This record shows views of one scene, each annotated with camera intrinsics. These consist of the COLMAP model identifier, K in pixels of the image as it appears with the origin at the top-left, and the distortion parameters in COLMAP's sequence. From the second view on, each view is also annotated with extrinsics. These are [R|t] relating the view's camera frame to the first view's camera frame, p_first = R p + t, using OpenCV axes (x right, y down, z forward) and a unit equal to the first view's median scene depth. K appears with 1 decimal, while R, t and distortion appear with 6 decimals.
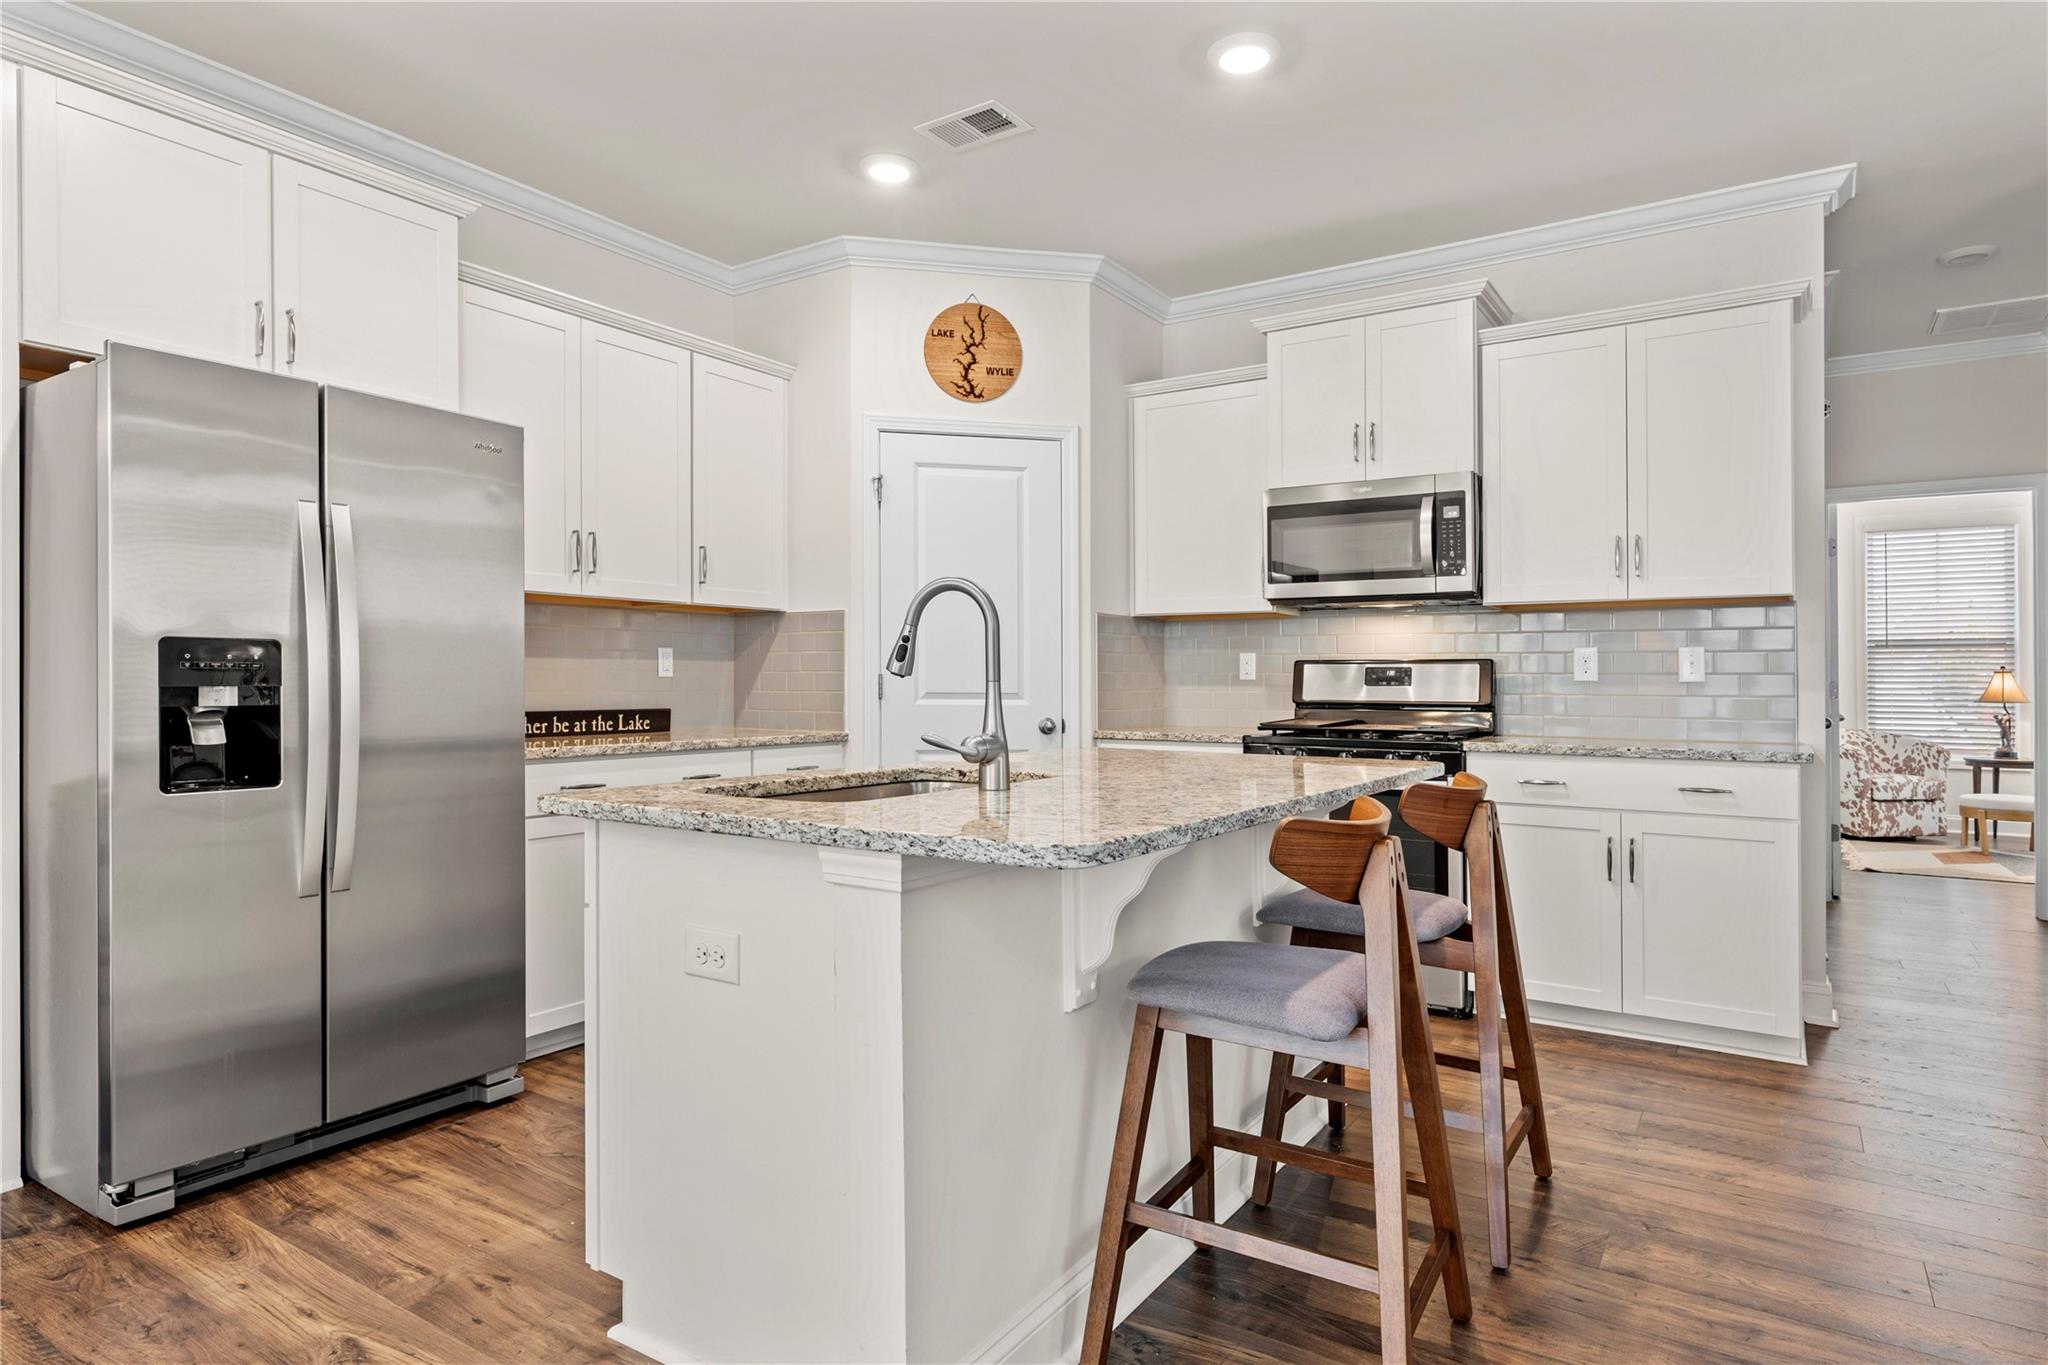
lens RADIAL K [[1142.6, 0, 991.6], [0, 1142.6, 667.2], [0, 0, 1]] dist [-0.001954, -0.005041]
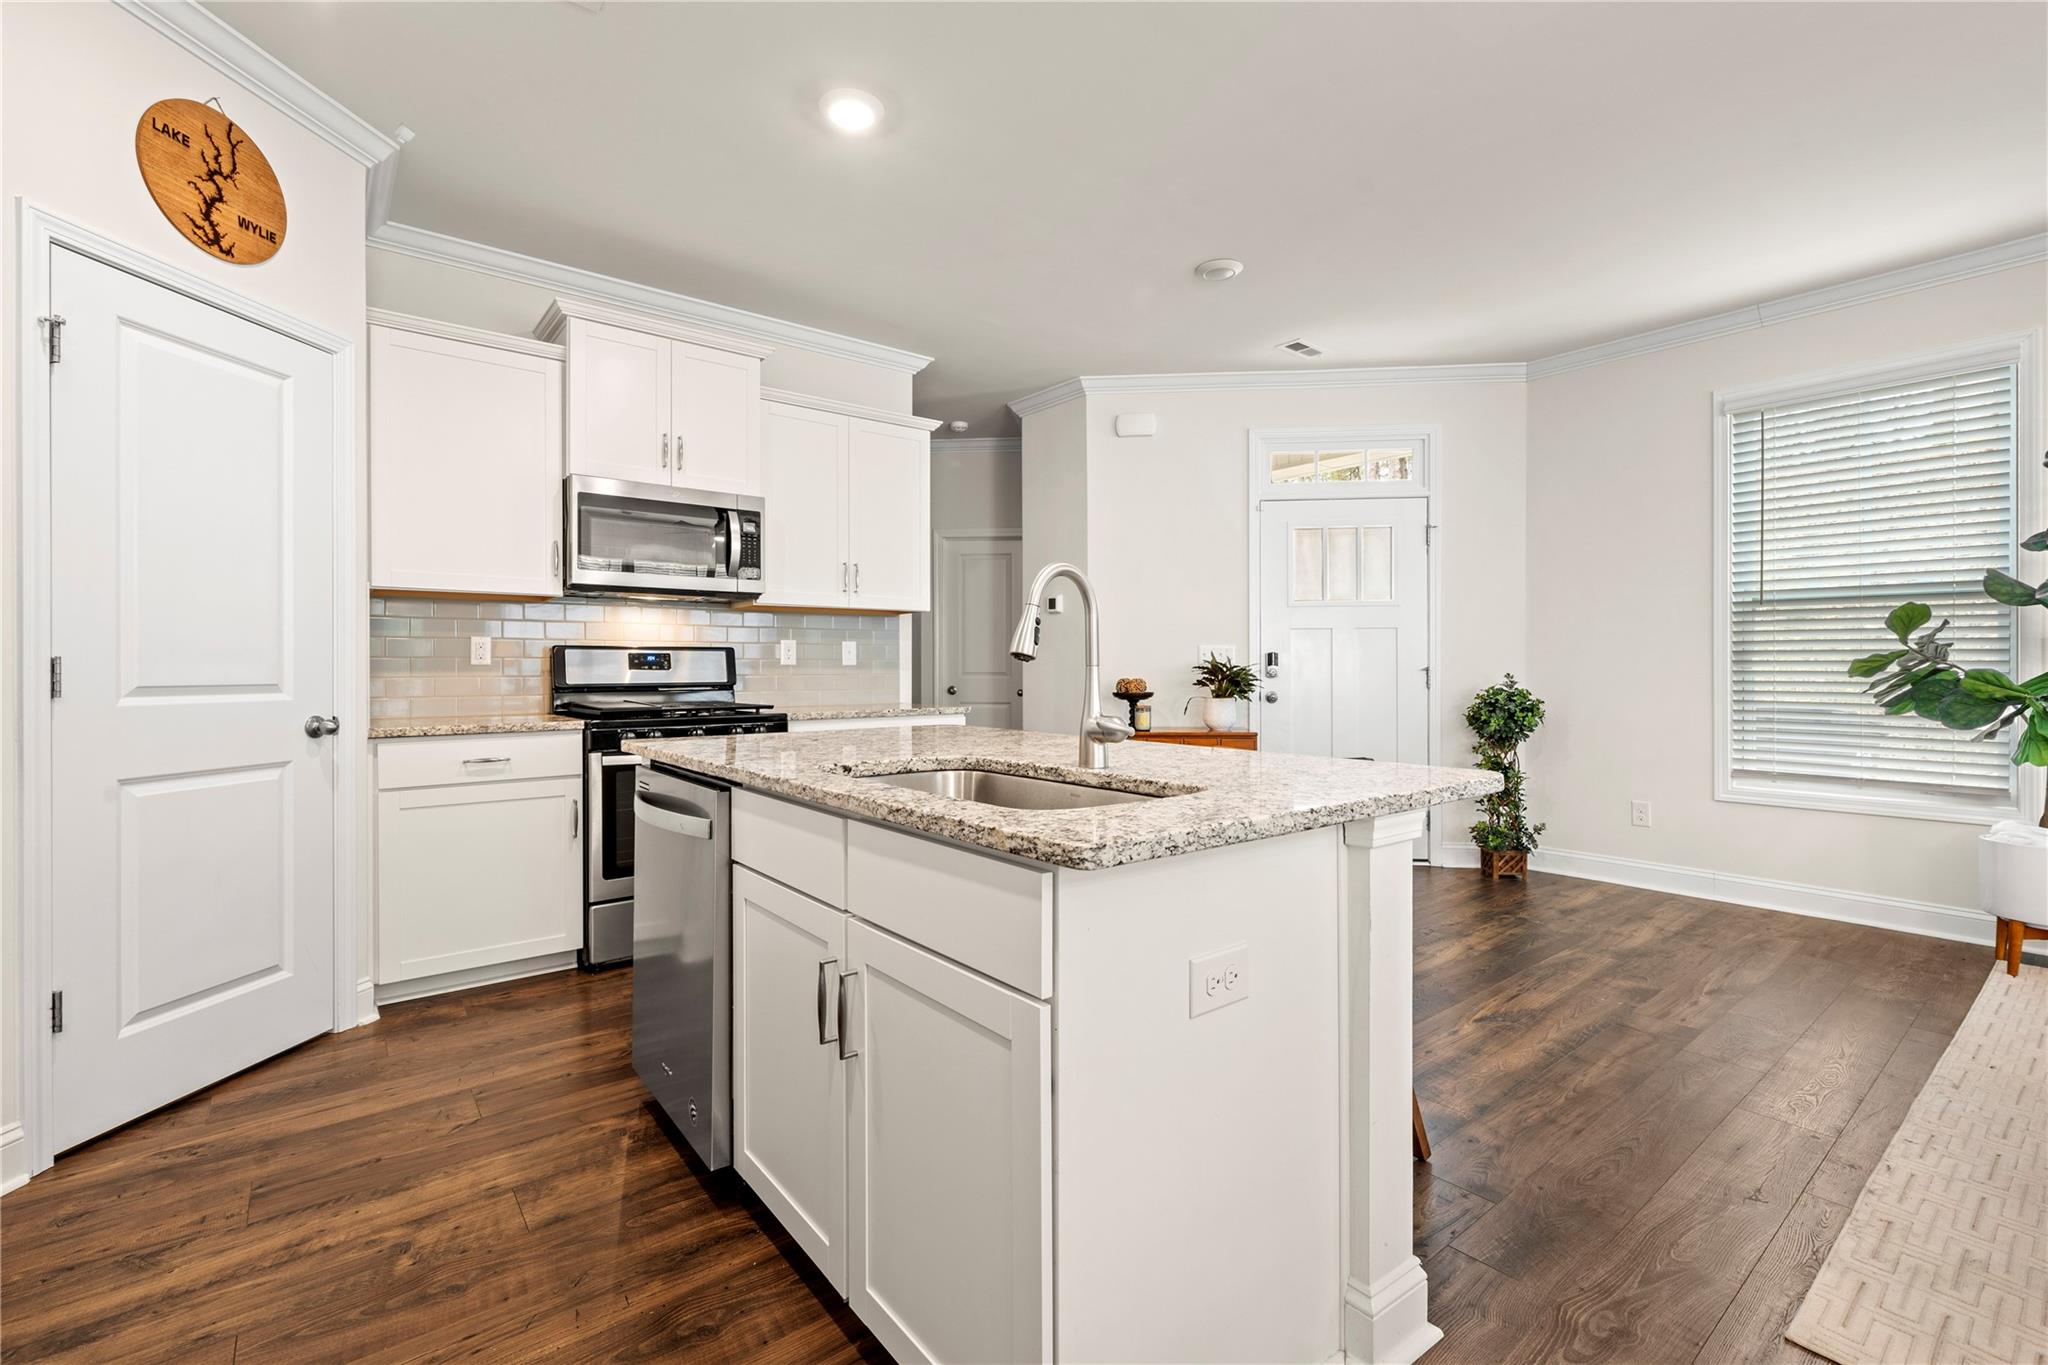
lens RADIAL K [[899.5, 0, 1026.0], [0, 899.5, 661.2], [0, 0, 1]] dist [0.001926, -0.000376]
pose [[0.292664, 0.000228, 0.956215, -0.405250], [-0.008704, 0.999959, 0.002426, 0.002590], [-0.956176, -0.009032, 0.292654, 0.399069]]
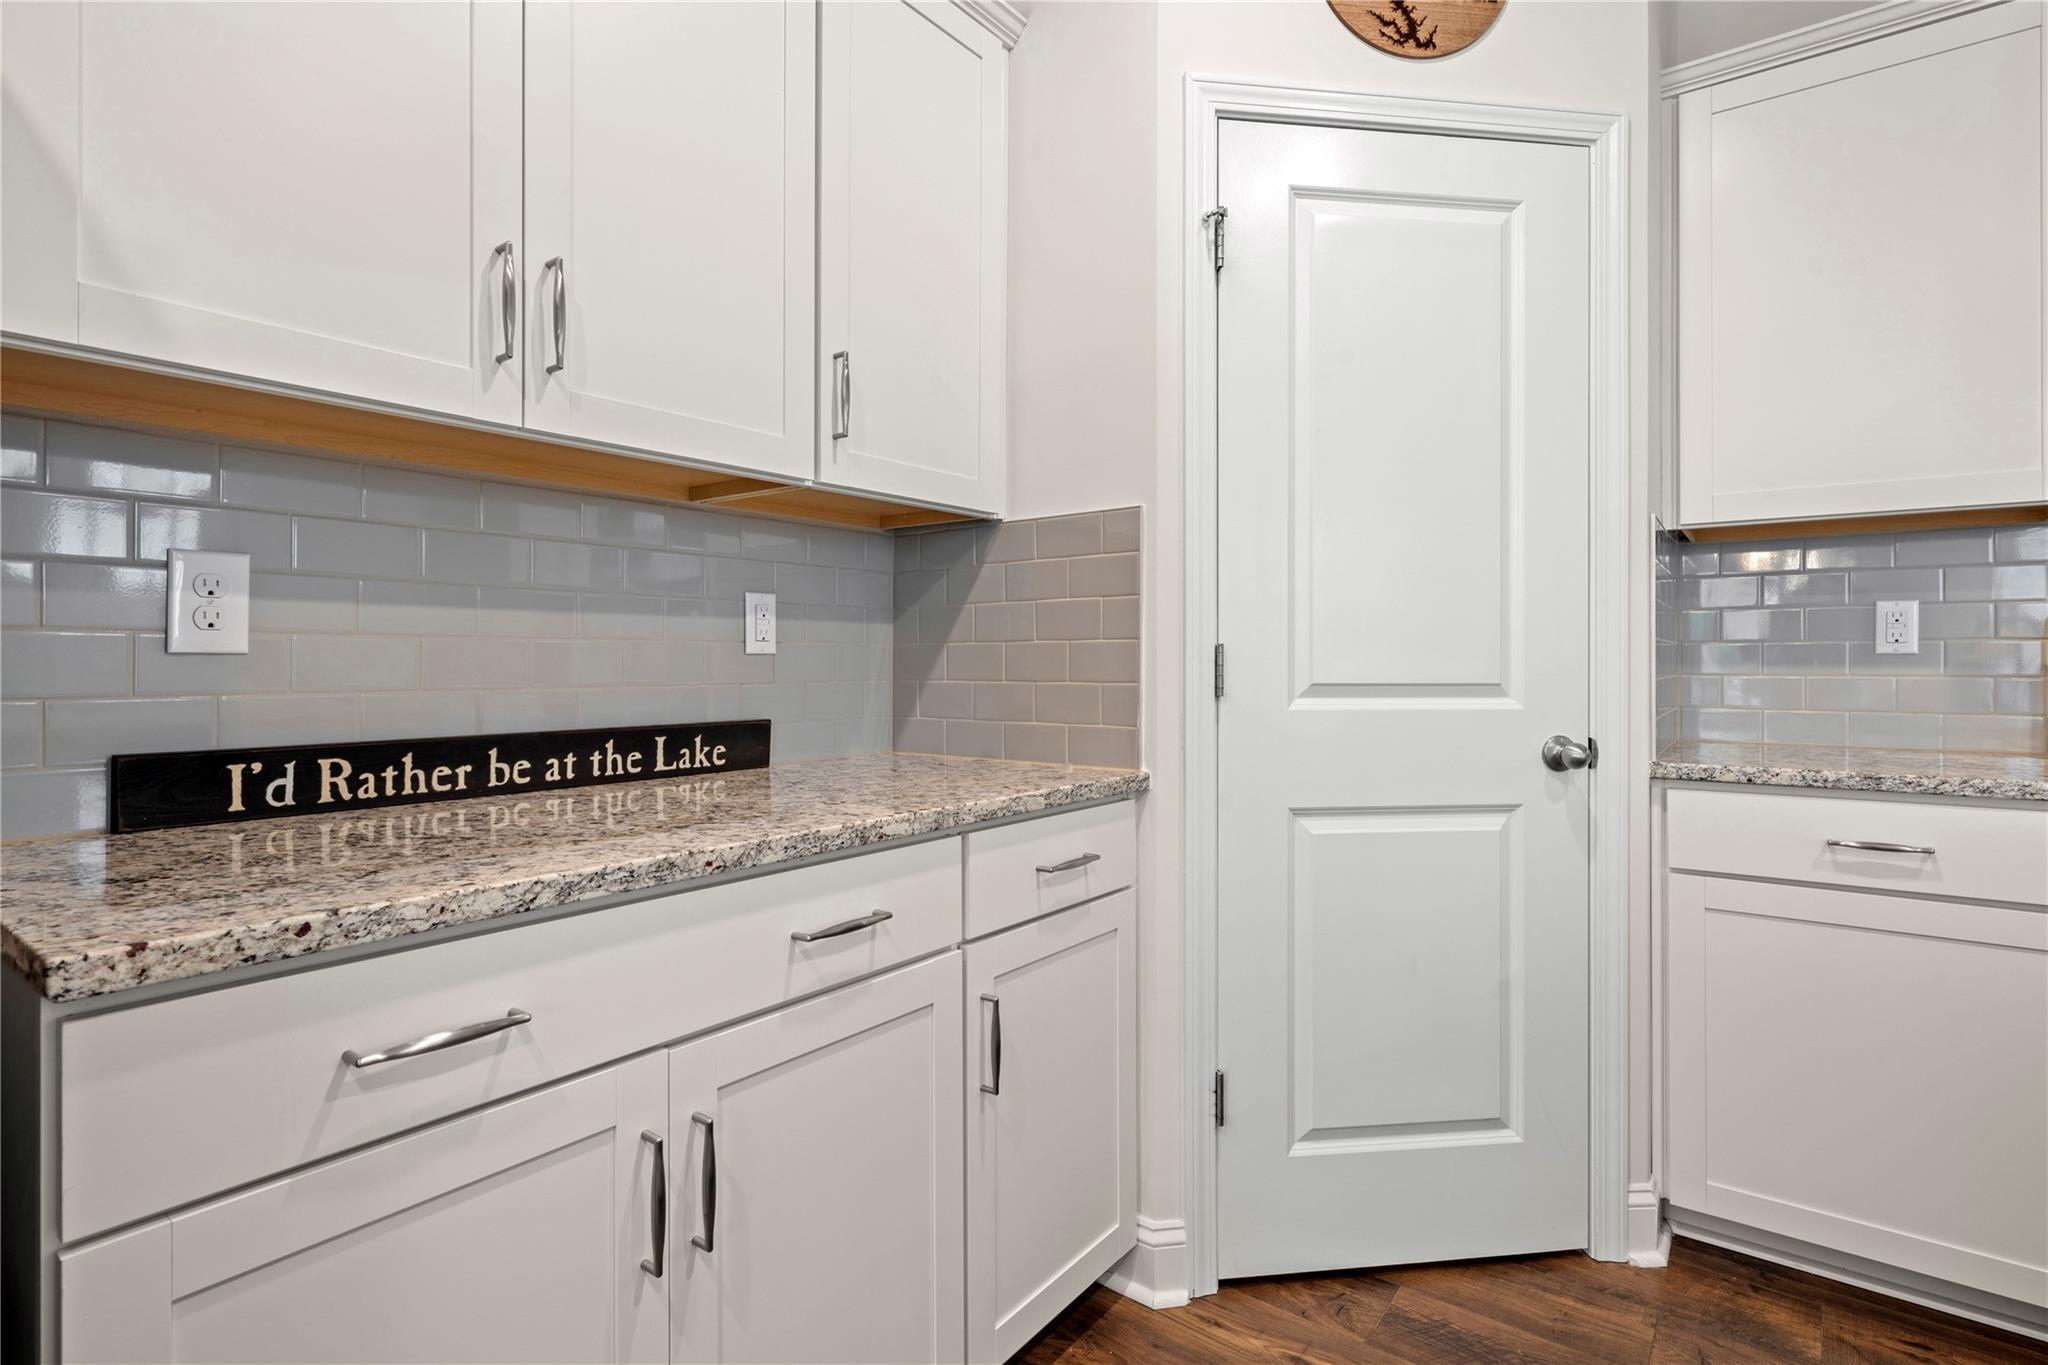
lens RADIAL K [[1032.5, 0, 1019.4], [0, 1032.5, 656.4], [0, 0, 1]] dist [0.002313, 0.001909]
pose [[0.999138, -0.002308, -0.041457, -0.166127], [0.002805, 0.999925, 0.011929, 0.005876], [0.041426, -0.012035, 0.999069, 0.597560]]
